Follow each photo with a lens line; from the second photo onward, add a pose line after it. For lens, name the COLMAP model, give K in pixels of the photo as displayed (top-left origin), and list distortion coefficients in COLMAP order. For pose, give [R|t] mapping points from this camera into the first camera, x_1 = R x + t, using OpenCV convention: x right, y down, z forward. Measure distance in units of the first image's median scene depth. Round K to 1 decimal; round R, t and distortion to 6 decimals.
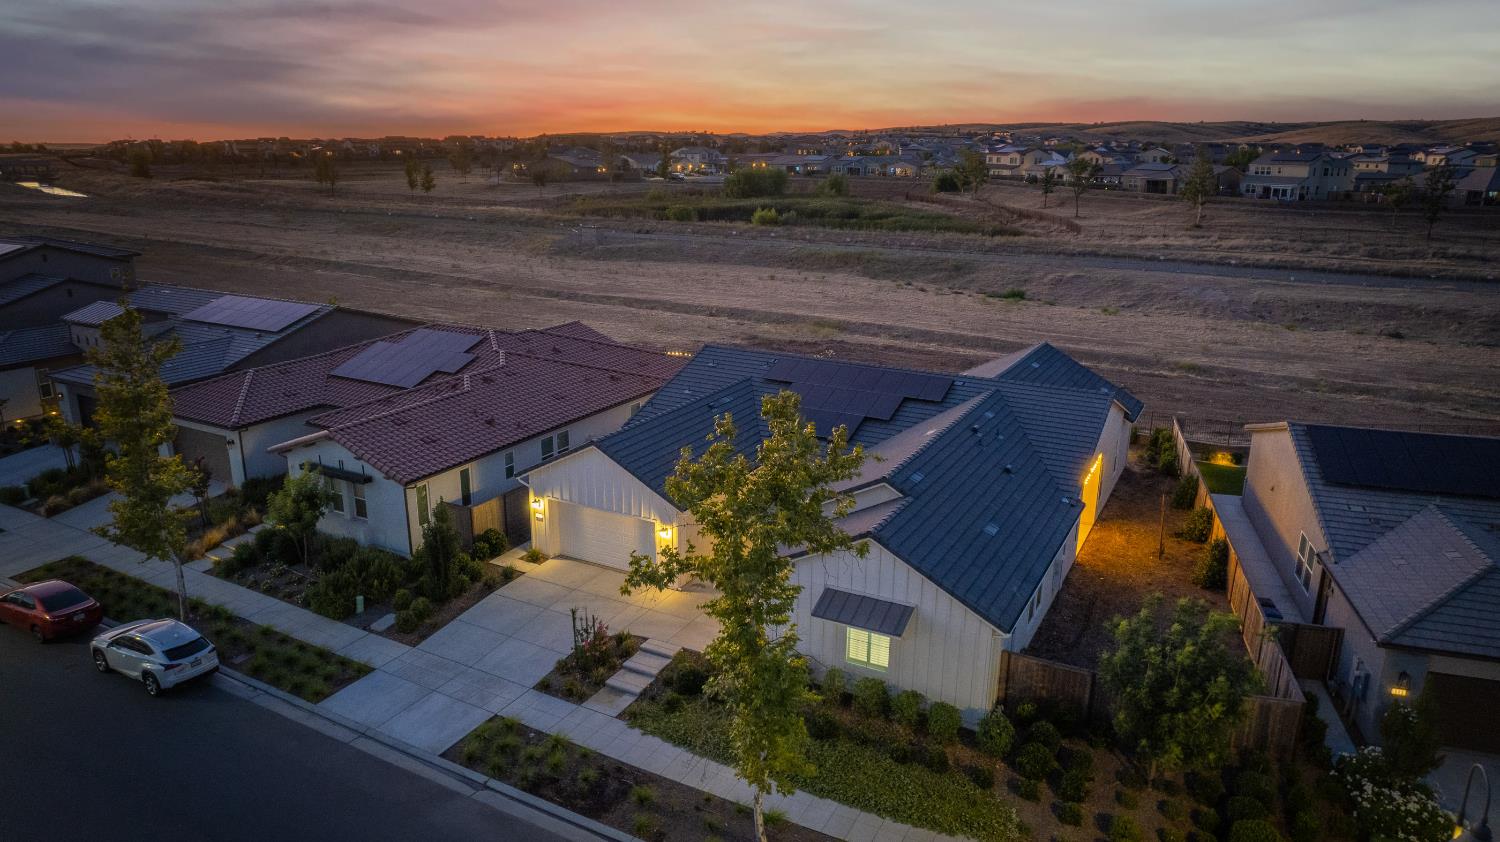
lens RADIAL K [[975.6, 0, 750.0], [0, 975.6, 421.0], [0, 0, 1]] dist [-0.065104, 0.043939]
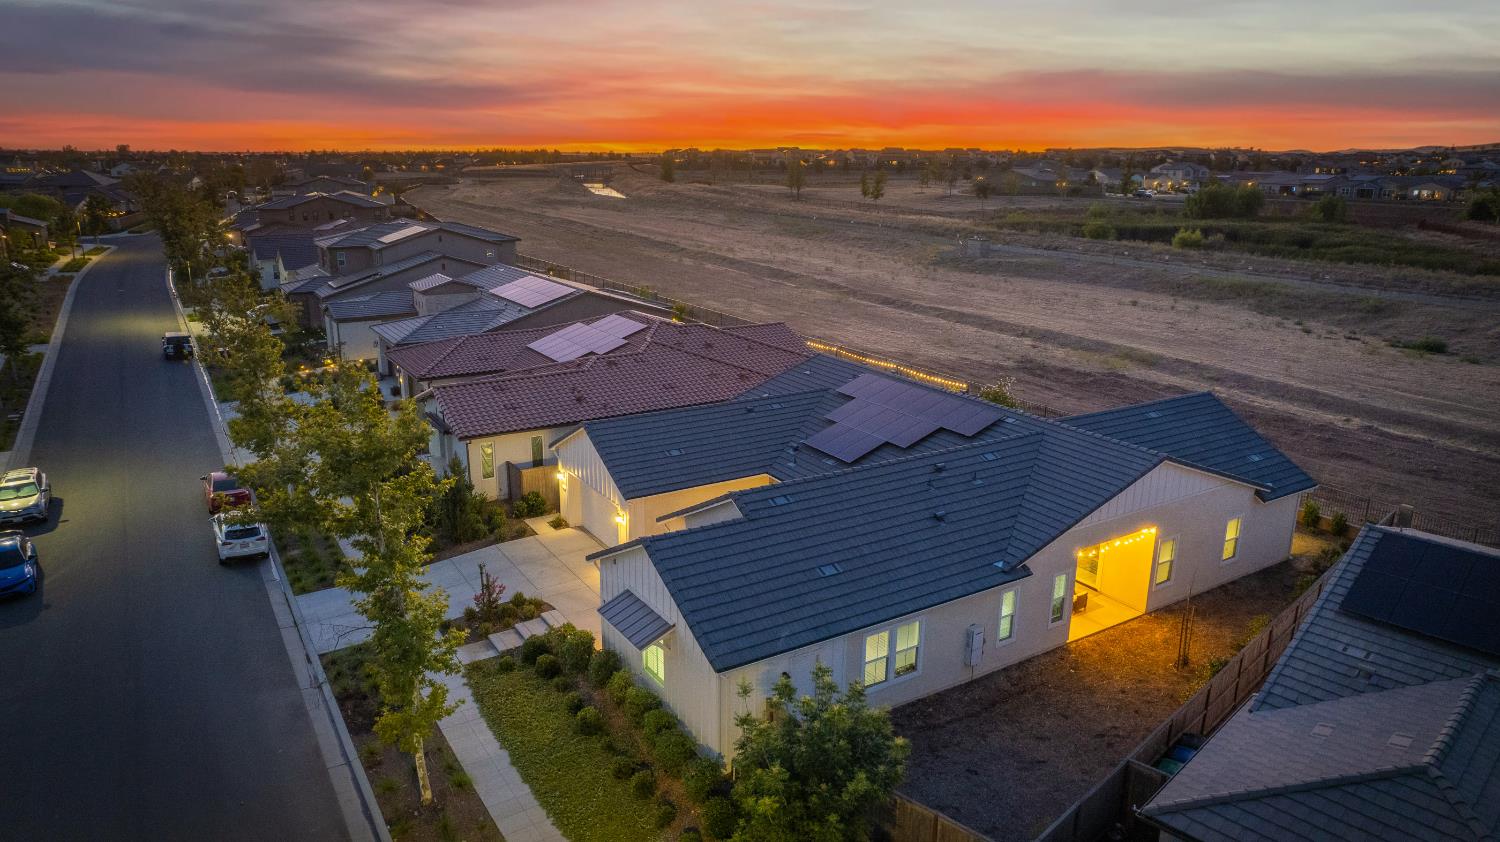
lens RADIAL K [[975.6, 0, 750.0], [0, 975.6, 421.0], [0, 0, 1]] dist [-0.065104, 0.043939]
pose [[0.870961, 0.130928, -0.473586, 0.128089], [-0.137014, 0.990329, 0.021808, -0.007581], [0.471861, 0.045894, 0.880477, 0.035391]]
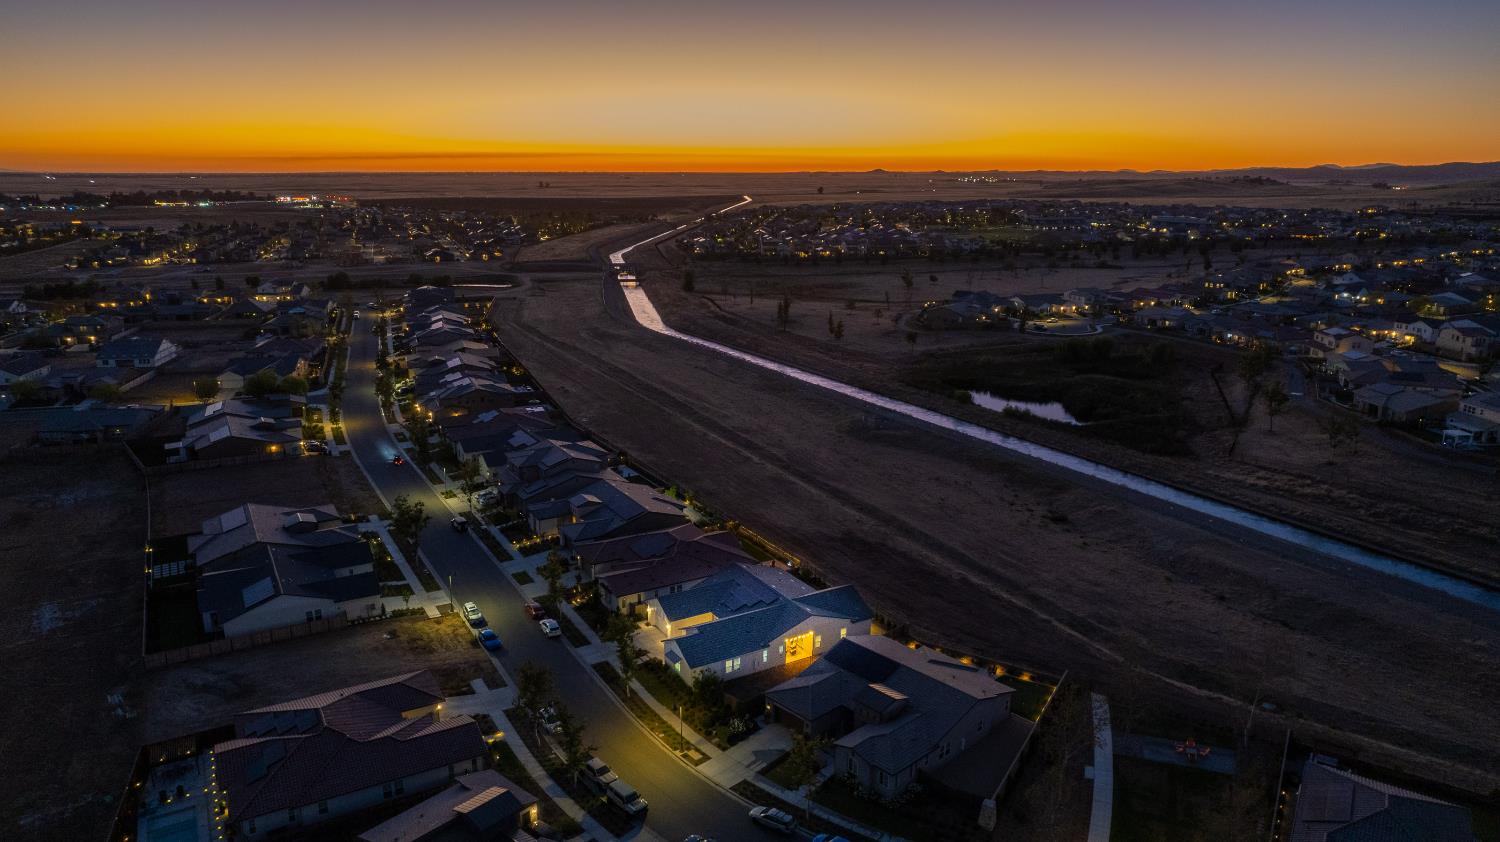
lens RADIAL K [[975.6, 0, 750.0], [0, 975.6, 421.0], [0, 0, 1]] dist [-0.065104, 0.043939]
pose [[0.858525, 0.123899, -0.497579, 0.472484], [-0.136824, 0.990539, 0.010571, -0.181737], [0.494181, 0.059005, 0.867354, -0.512784]]
